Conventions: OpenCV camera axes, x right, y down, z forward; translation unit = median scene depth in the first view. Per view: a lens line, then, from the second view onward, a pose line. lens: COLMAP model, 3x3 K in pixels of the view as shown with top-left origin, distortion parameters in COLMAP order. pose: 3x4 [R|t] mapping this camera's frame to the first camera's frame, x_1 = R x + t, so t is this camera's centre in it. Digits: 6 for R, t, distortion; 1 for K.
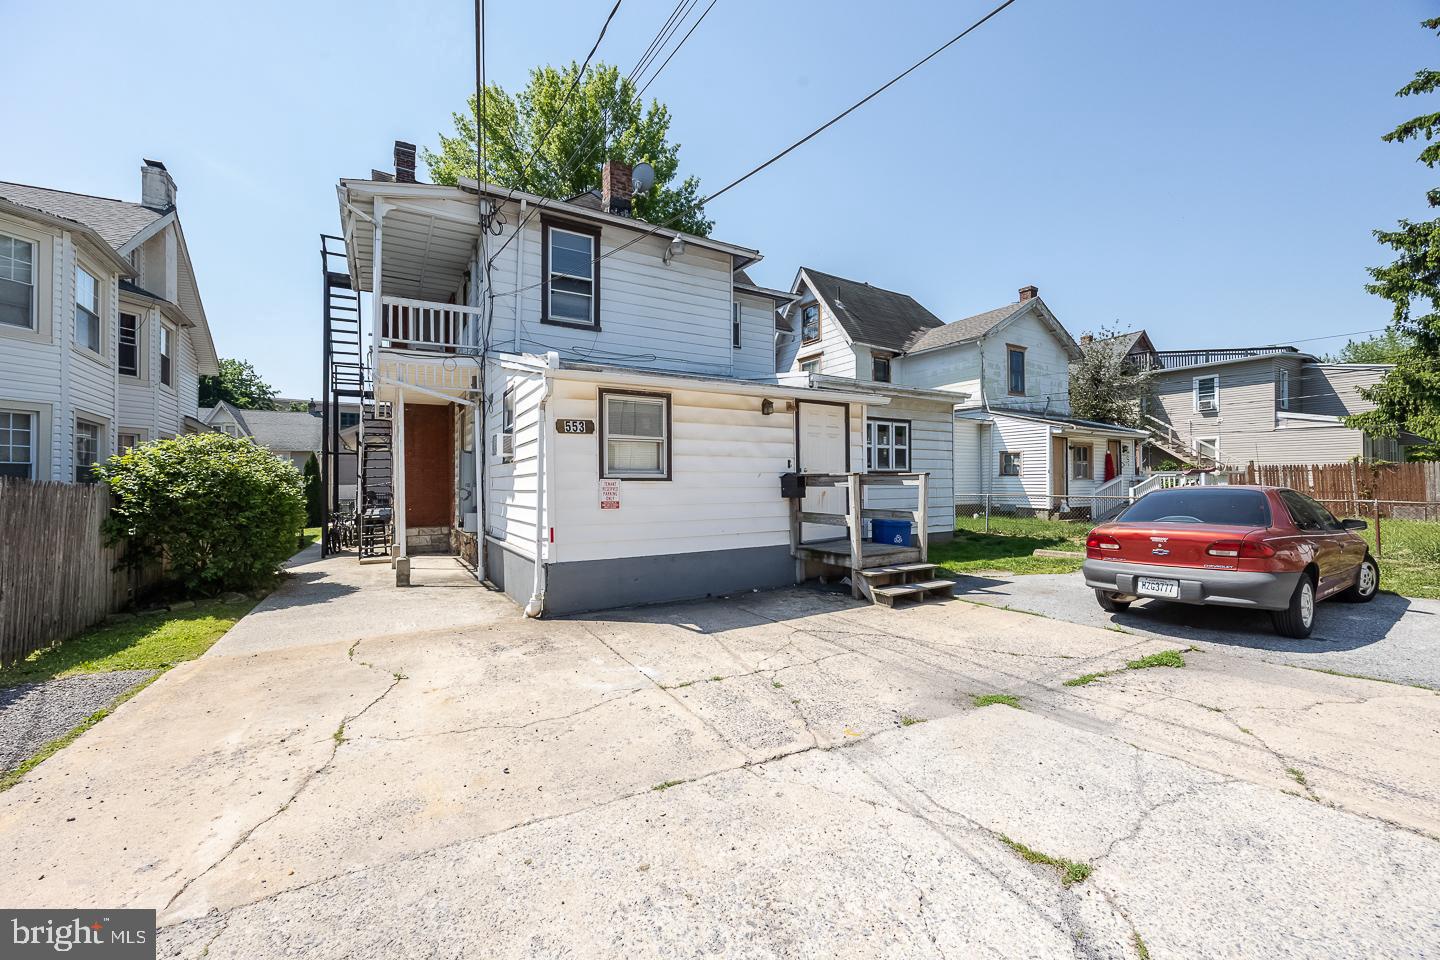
lens RADIAL K [[564.6, 0, 718.0], [0, 564.6, 479.6], [0, 0, 1]] dist [-0.001505, 0.000301]
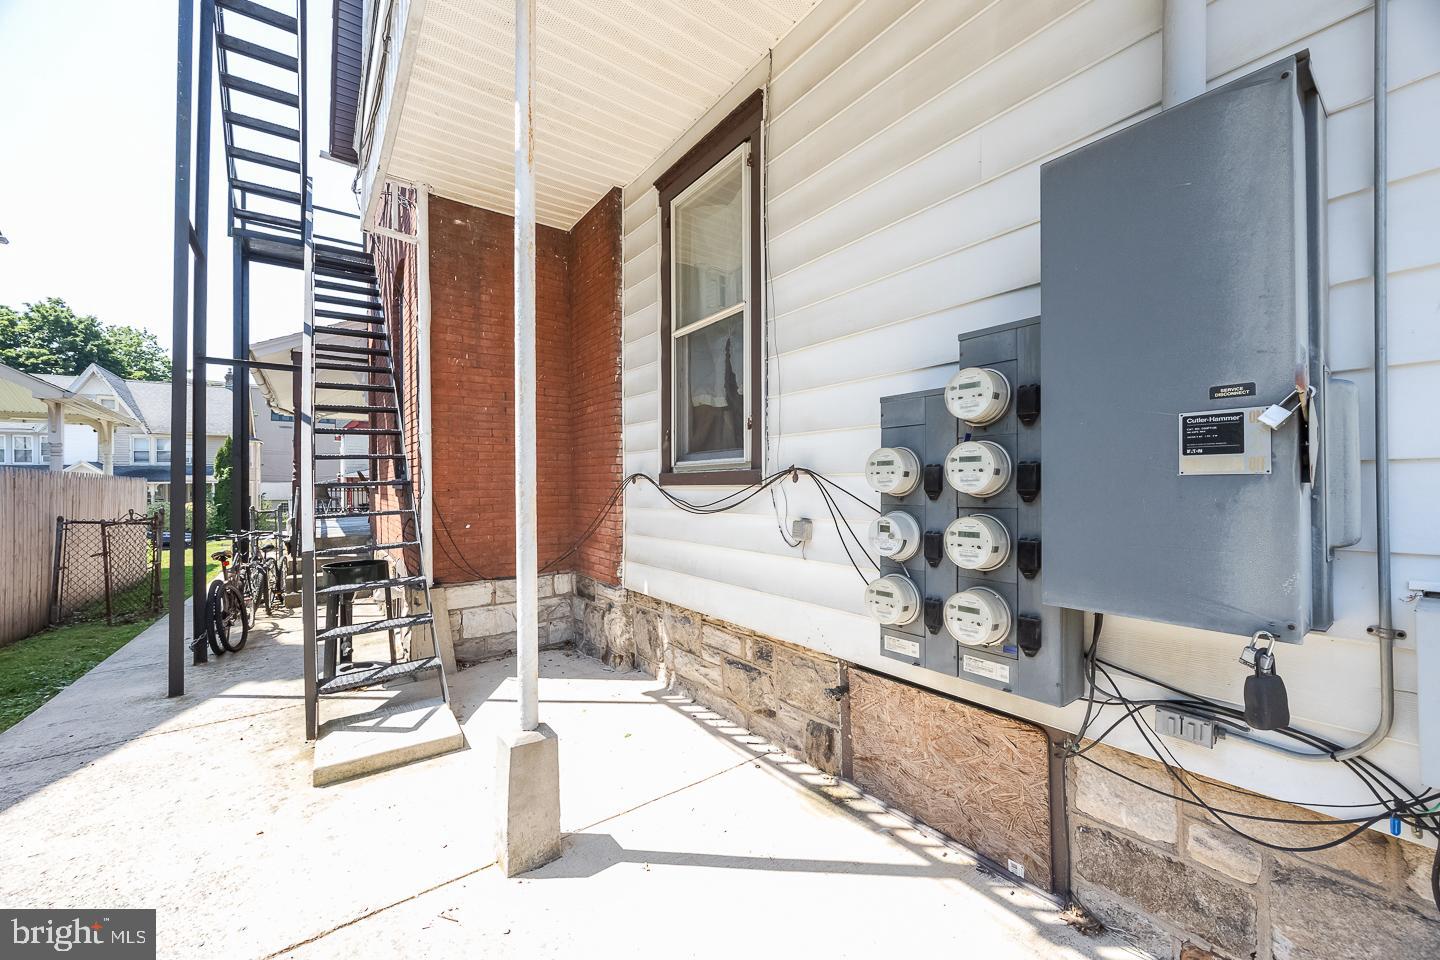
lens RADIAL K [[564.6, 0, 721.3], [0, 564.6, 482.6], [0, 0, 1]] dist [-0.001505, 0.000301]
pose [[0.996984, -0.005383, 0.077422, -0.453500], [0.004980, 0.999973, 0.005398, 0.027005], [-0.077449, -0.004996, 0.996984, 0.707002]]
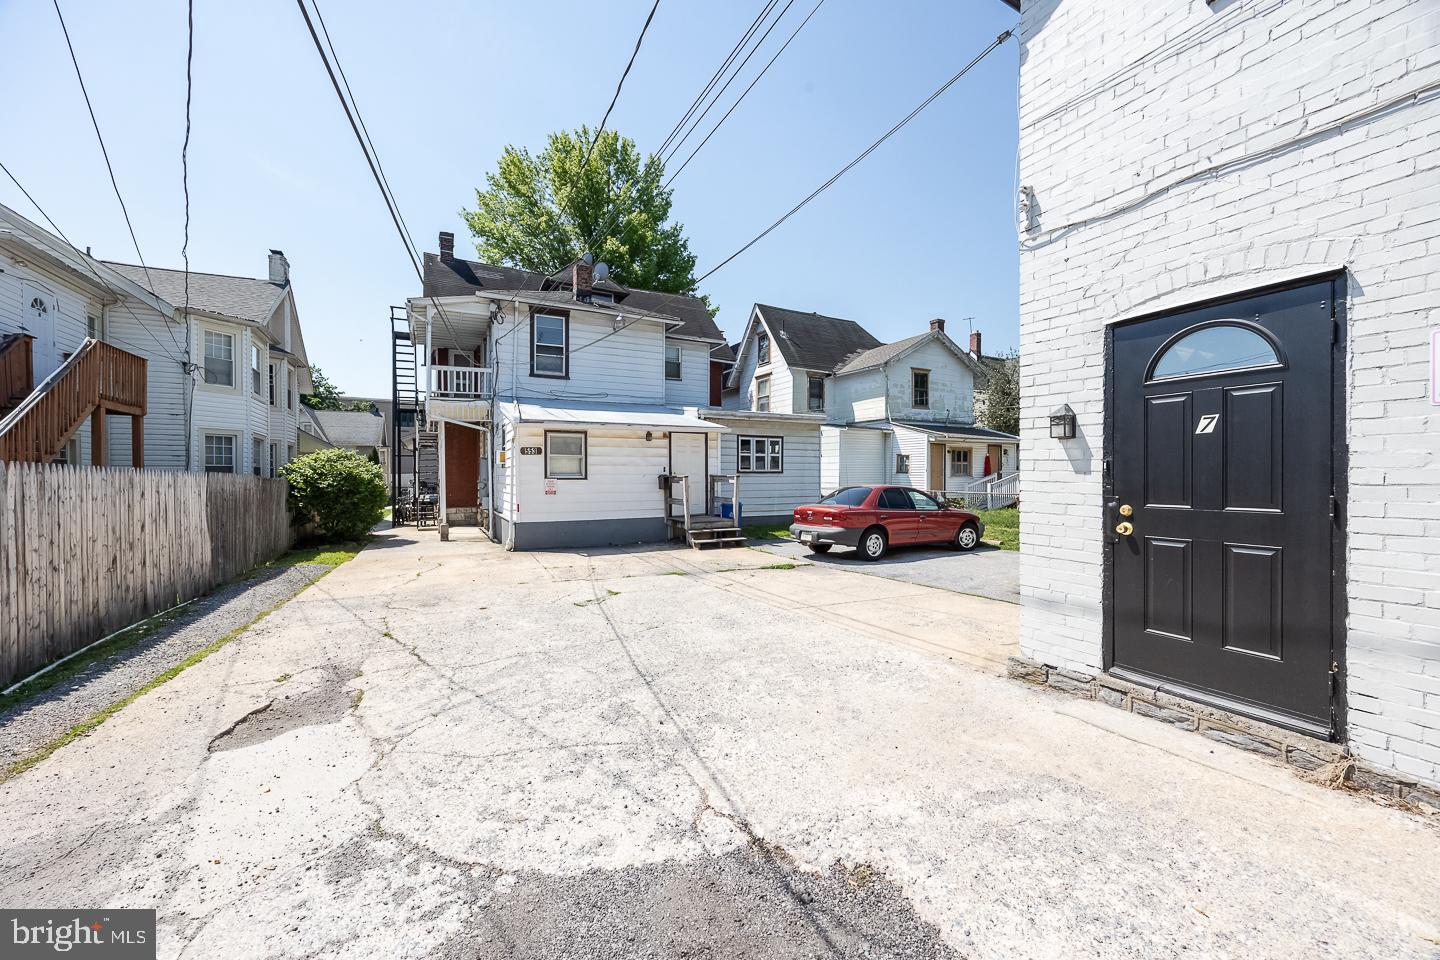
lens RADIAL K [[564.6, 0, 720.6], [0, 564.6, 479.8], [0, 0, 1]] dist [-0.001505, 0.000301]
pose [[0.998057, 0.006817, -0.061926, 0.264602], [-0.005642, 0.999801, 0.019129, -0.019996], [0.062044, -0.018742, 0.997897, -0.449955]]
